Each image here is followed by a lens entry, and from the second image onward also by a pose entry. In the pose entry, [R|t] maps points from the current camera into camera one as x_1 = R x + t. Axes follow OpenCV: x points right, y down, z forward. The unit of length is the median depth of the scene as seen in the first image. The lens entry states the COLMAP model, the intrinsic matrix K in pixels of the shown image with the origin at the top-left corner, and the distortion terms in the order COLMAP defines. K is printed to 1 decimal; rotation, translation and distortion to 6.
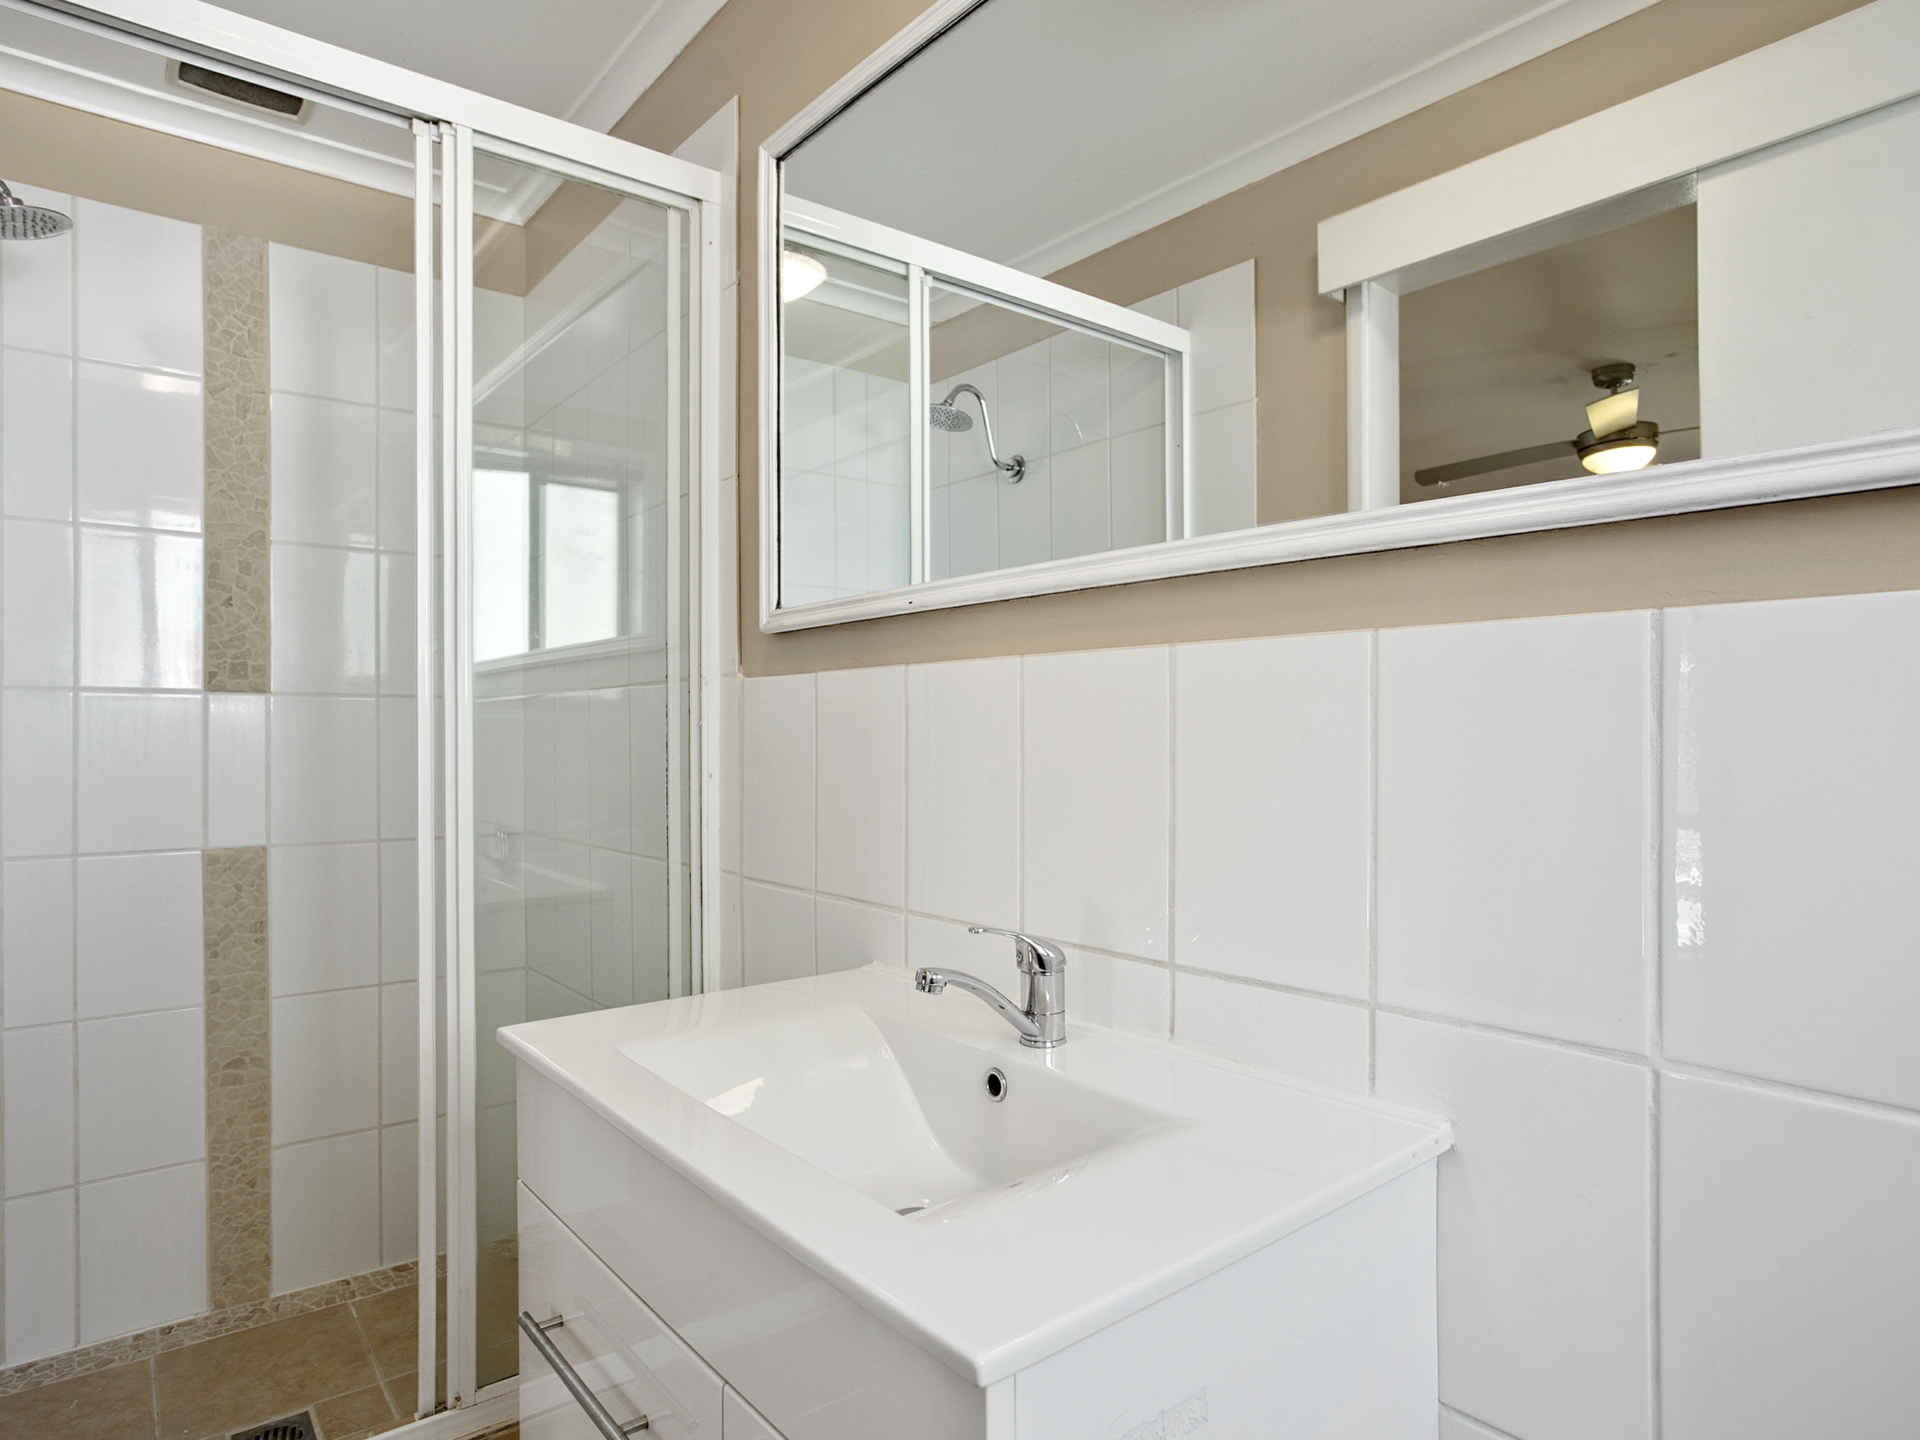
lens RADIAL K [[1087.0, 0, 959.6], [0, 1087.0, 733.1], [0, 0, 1]] dist [-0.050585, 0.010479]
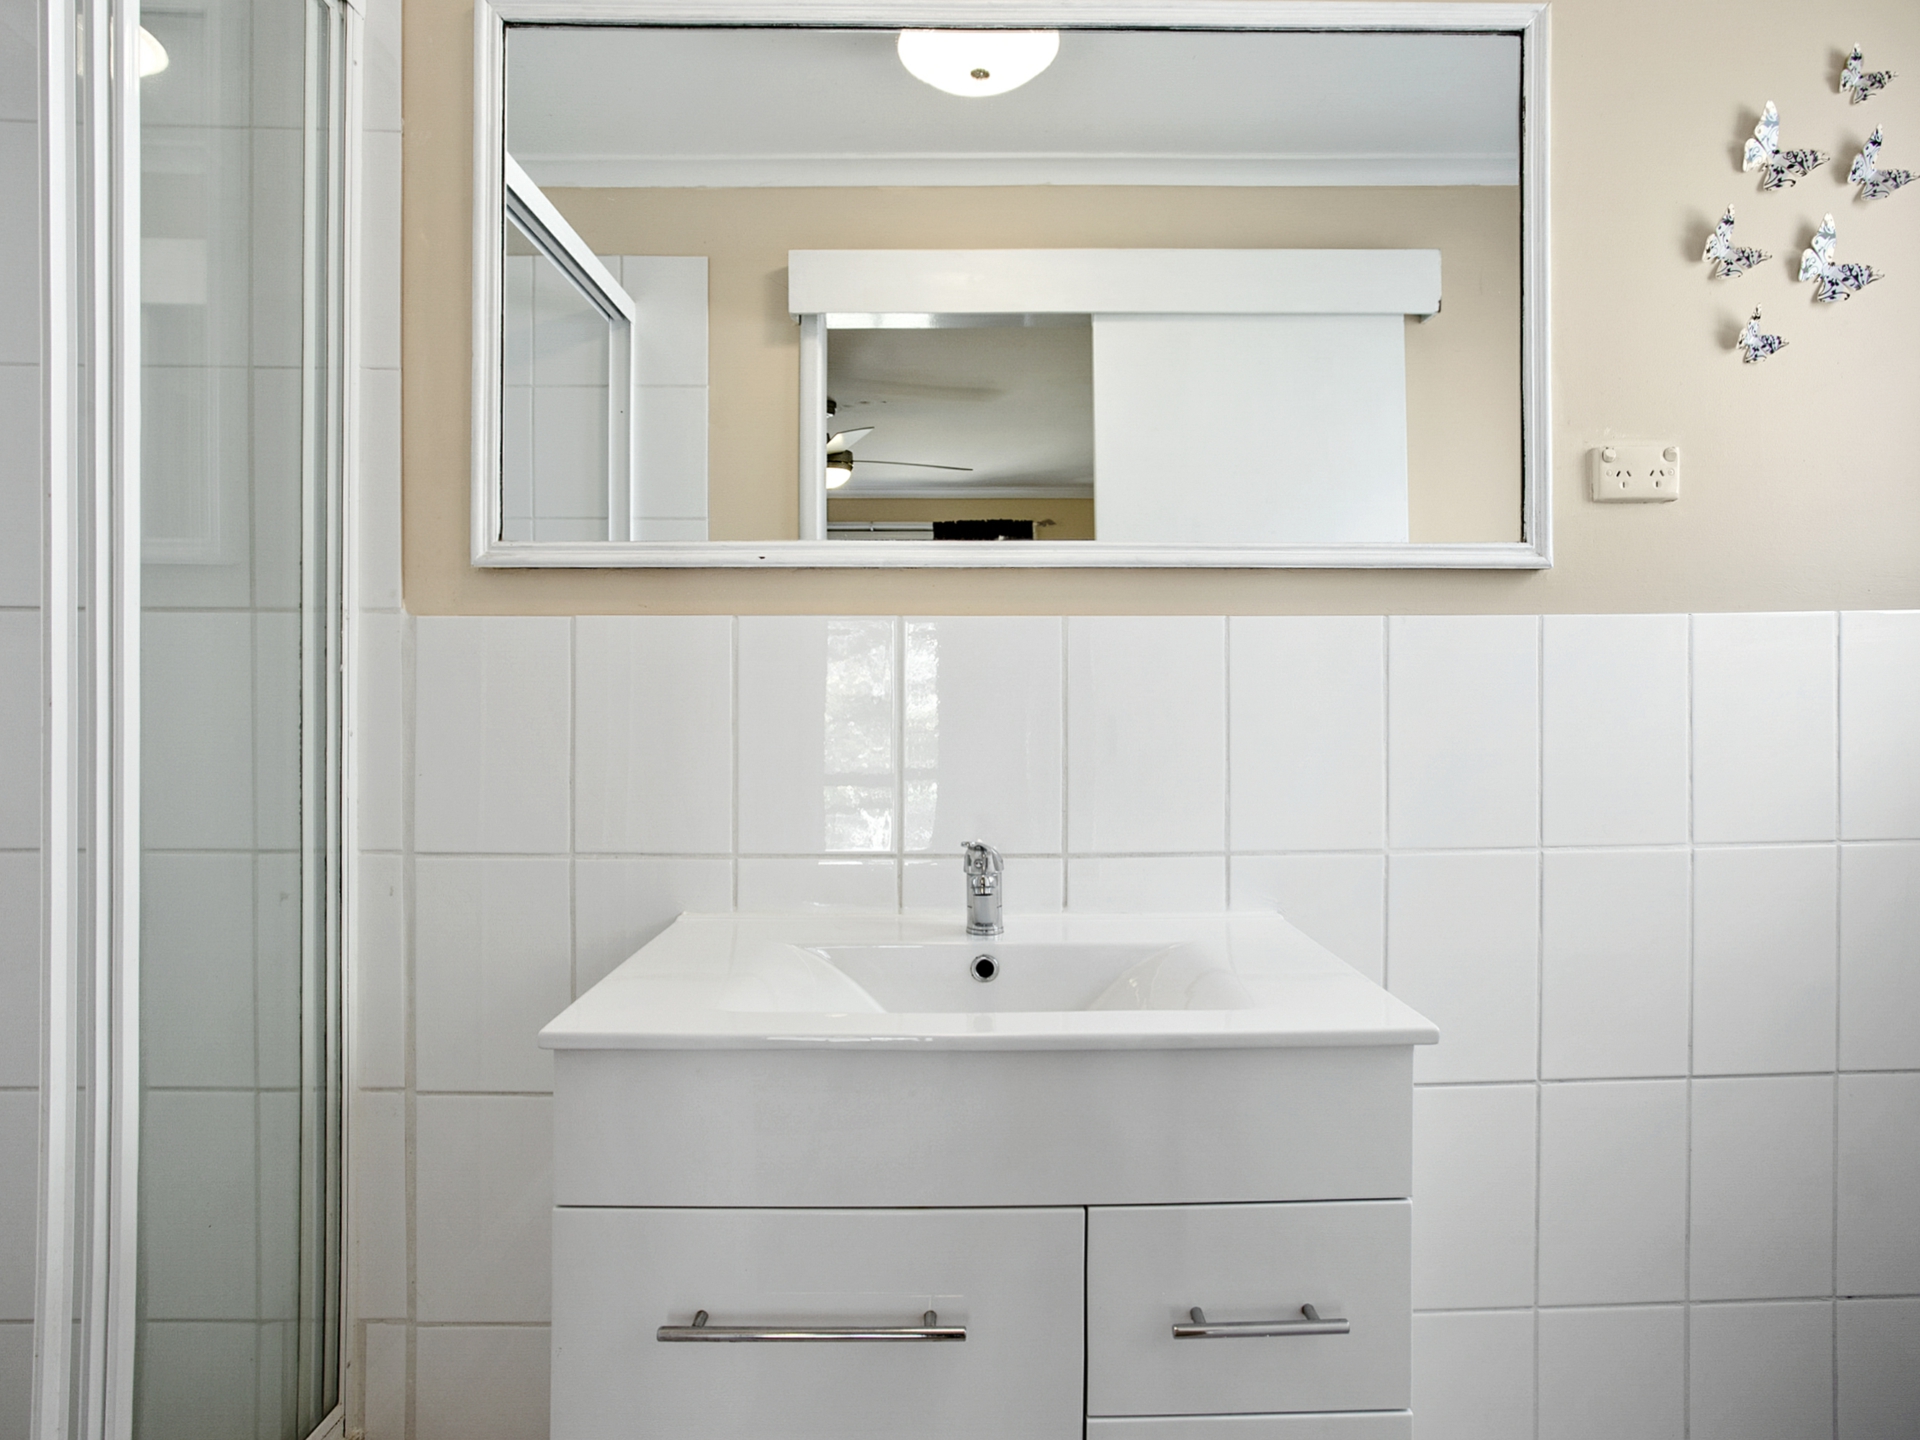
lens RADIAL K [[1087.0, 0, 972.4], [0, 1087.0, 706.4], [0, 0, 1]] dist [-0.050585, 0.010479]
pose [[0.624164, 0.000220, 0.781293, -0.643109], [0.000649, 0.999999, -0.000800, 0.022931], [-0.781293, 0.001007, 0.624164, 0.176263]]
